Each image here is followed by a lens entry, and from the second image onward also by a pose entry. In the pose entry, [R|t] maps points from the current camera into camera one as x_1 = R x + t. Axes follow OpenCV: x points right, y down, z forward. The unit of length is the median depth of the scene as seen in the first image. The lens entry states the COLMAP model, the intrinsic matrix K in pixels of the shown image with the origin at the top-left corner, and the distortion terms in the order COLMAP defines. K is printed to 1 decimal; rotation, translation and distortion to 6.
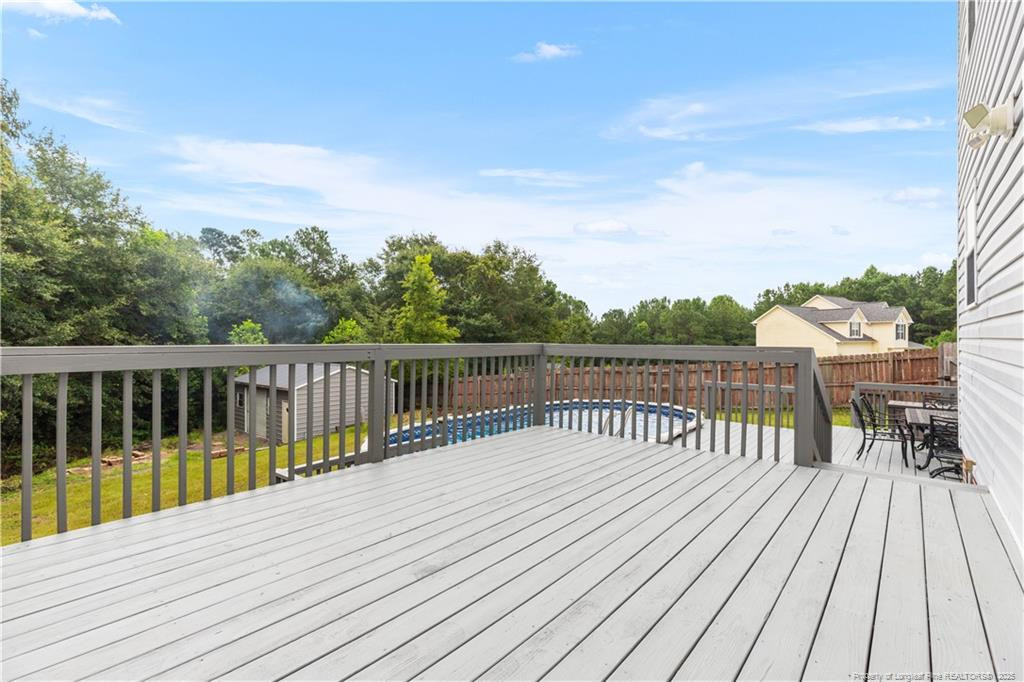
lens RADIAL K [[457.9, 0, 510.9], [0, 457.9, 338.3], [0, 0, 1]] dist [0.003801, 0.000495]
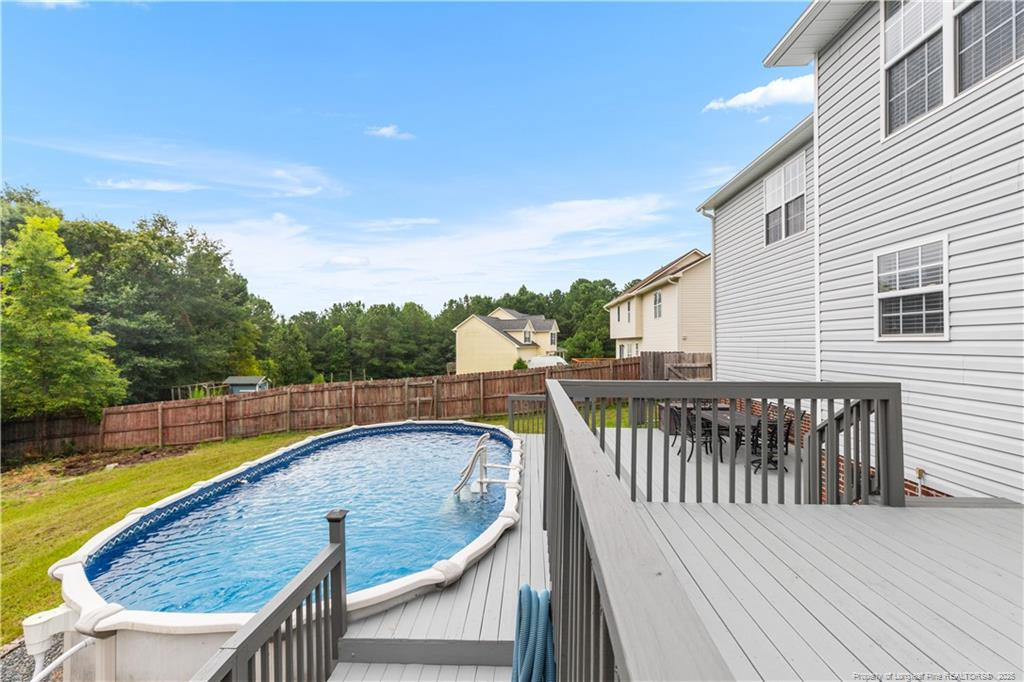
lens RADIAL K [[457.9, 0, 511.8], [0, 457.9, 341.9], [0, 0, 1]] dist [0.003801, 0.000495]
pose [[0.781410, -0.000635, 0.624017, -0.046719], [0.000403, 1.000000, 0.000513, -0.005550], [-0.624018, -0.000149, 0.781410, 0.058450]]
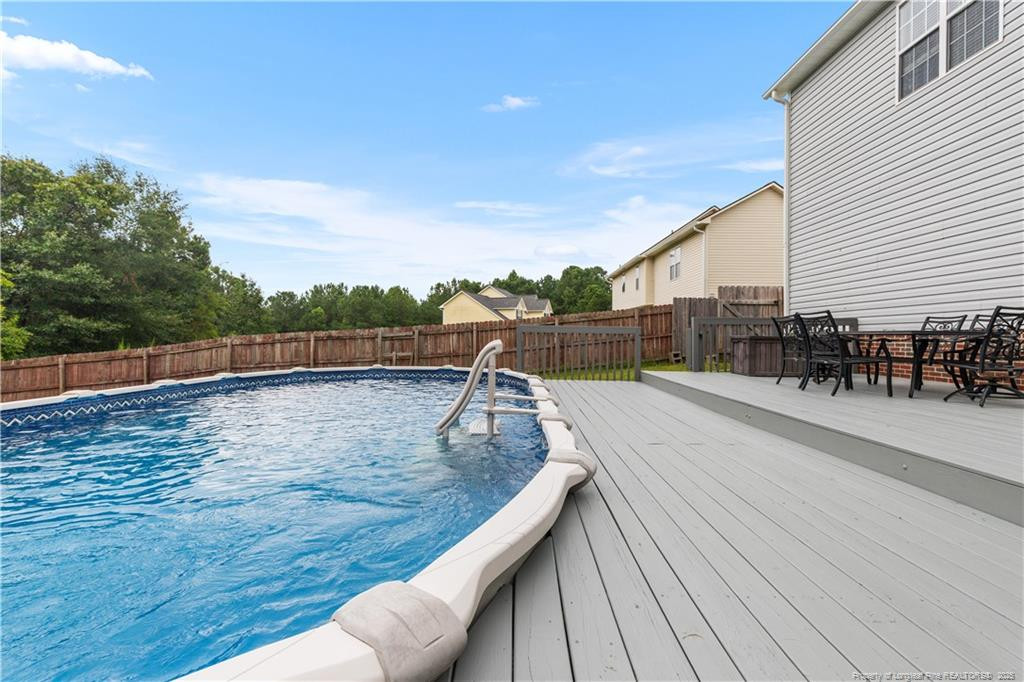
lens RADIAL K [[457.9, 0, 512.5], [0, 457.9, 337.9], [0, 0, 1]] dist [0.003801, 0.000495]
pose [[0.762217, 0.006712, 0.647287, -0.007526], [-0.012985, 0.999904, 0.004922, 0.028081], [-0.647191, -0.012157, 0.762231, 0.121908]]
